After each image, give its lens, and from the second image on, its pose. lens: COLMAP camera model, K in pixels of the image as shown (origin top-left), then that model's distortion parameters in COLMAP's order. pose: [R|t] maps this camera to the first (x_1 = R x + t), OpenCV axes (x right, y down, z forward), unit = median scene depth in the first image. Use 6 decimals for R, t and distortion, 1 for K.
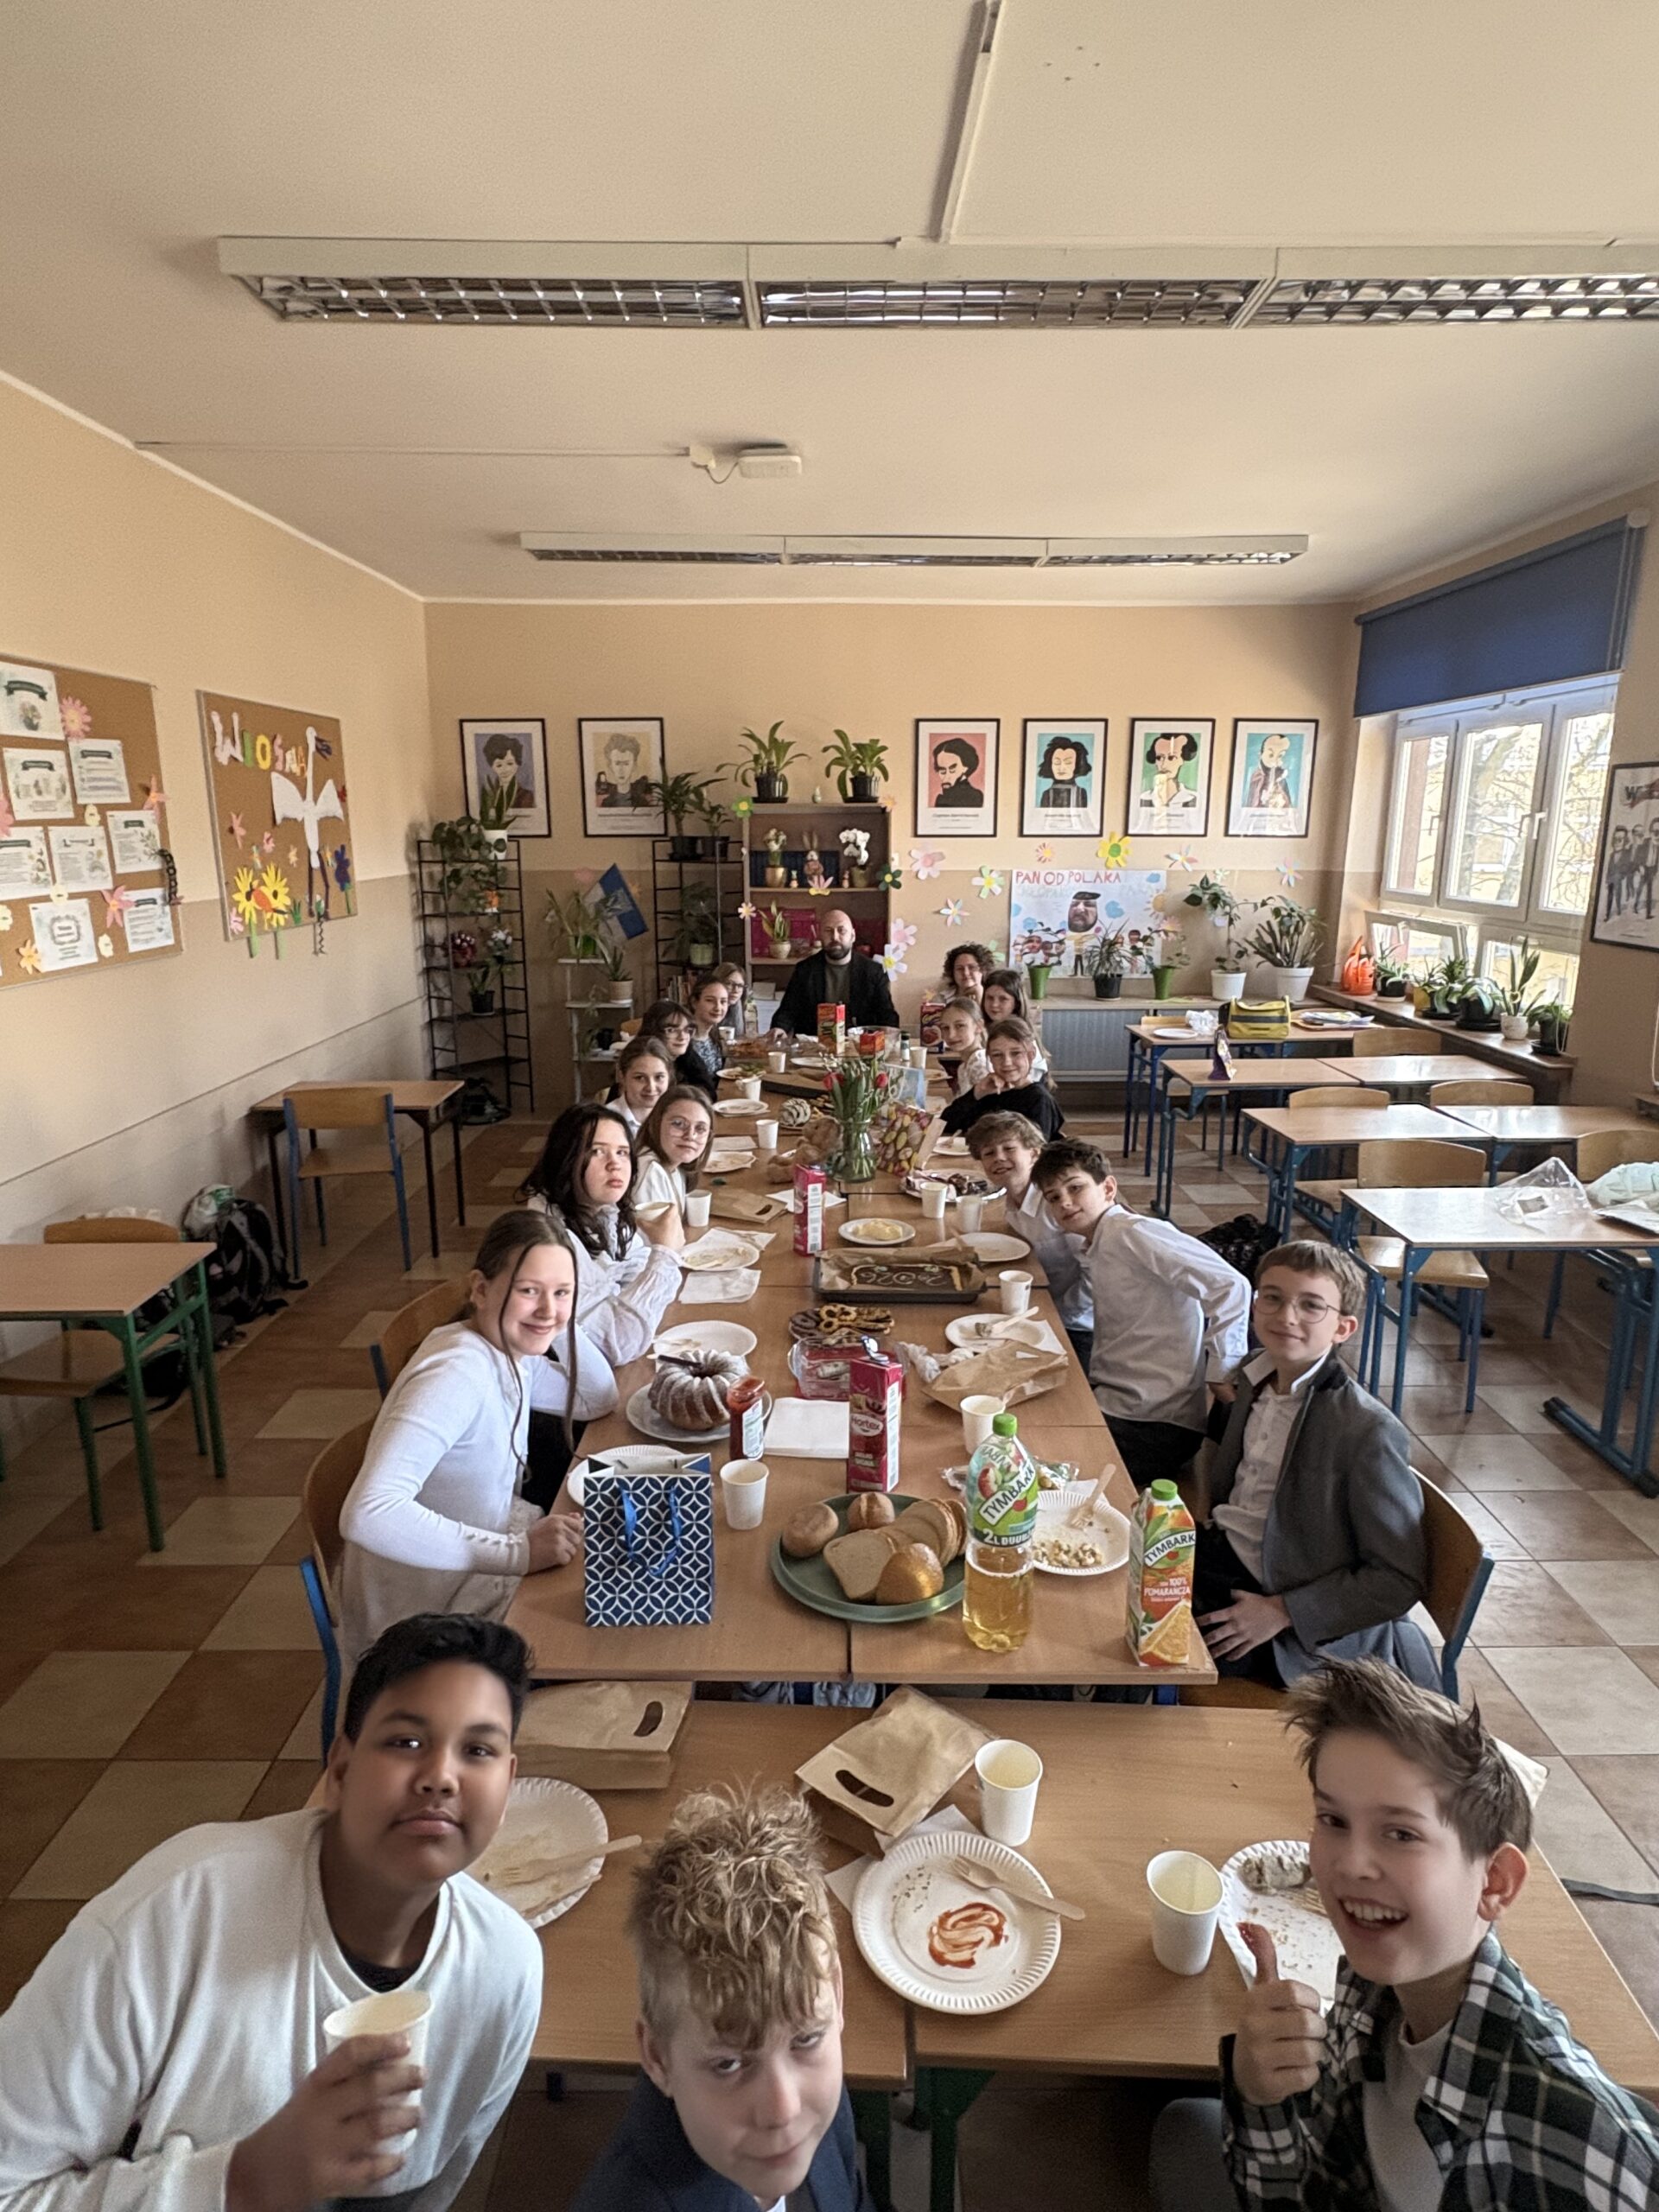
lens RADIAL K [[1217.7, 0, 838.5], [0, 1217.7, 1108.3], [0, 0, 1]] dist [-0.007205, 0.001419]
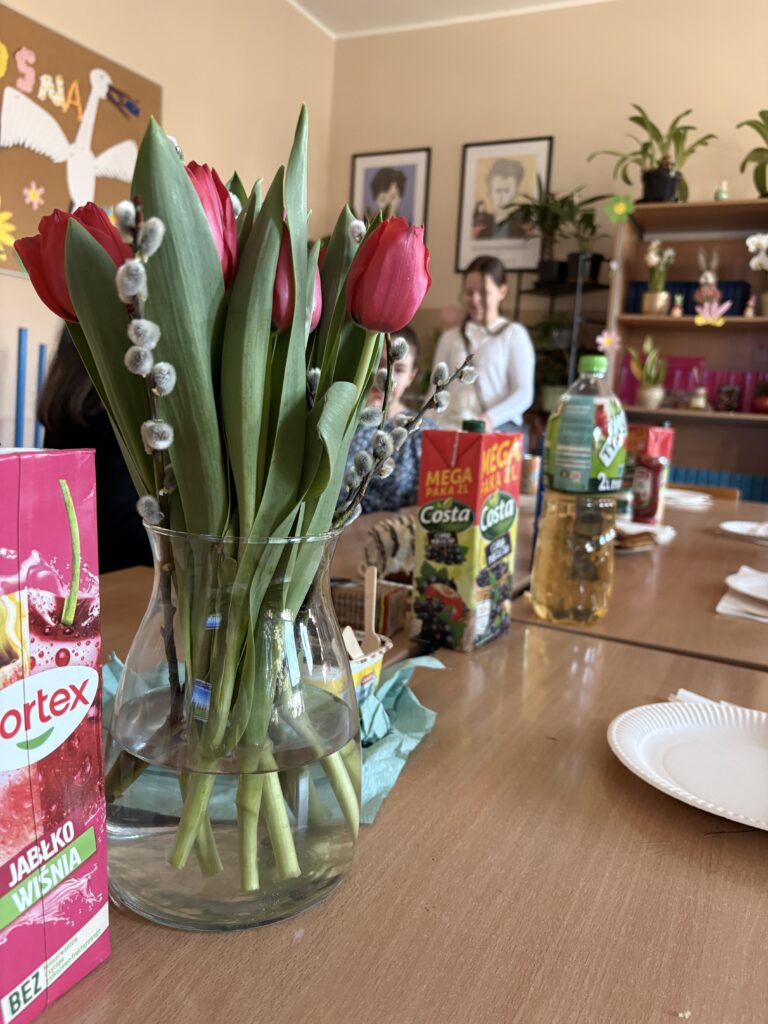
lens RADIAL K [[777.1, 0, 382.0], [0, 777.1, 508.8], [0, 0, 1]] dist [0.038618, -0.053722]
pose [[0.883280, 0.124828, -0.451922, 0.038092], [-0.170025, 0.983572, -0.060637, 0.003455], [0.436929, 0.130397, 0.889994, 0.474338]]
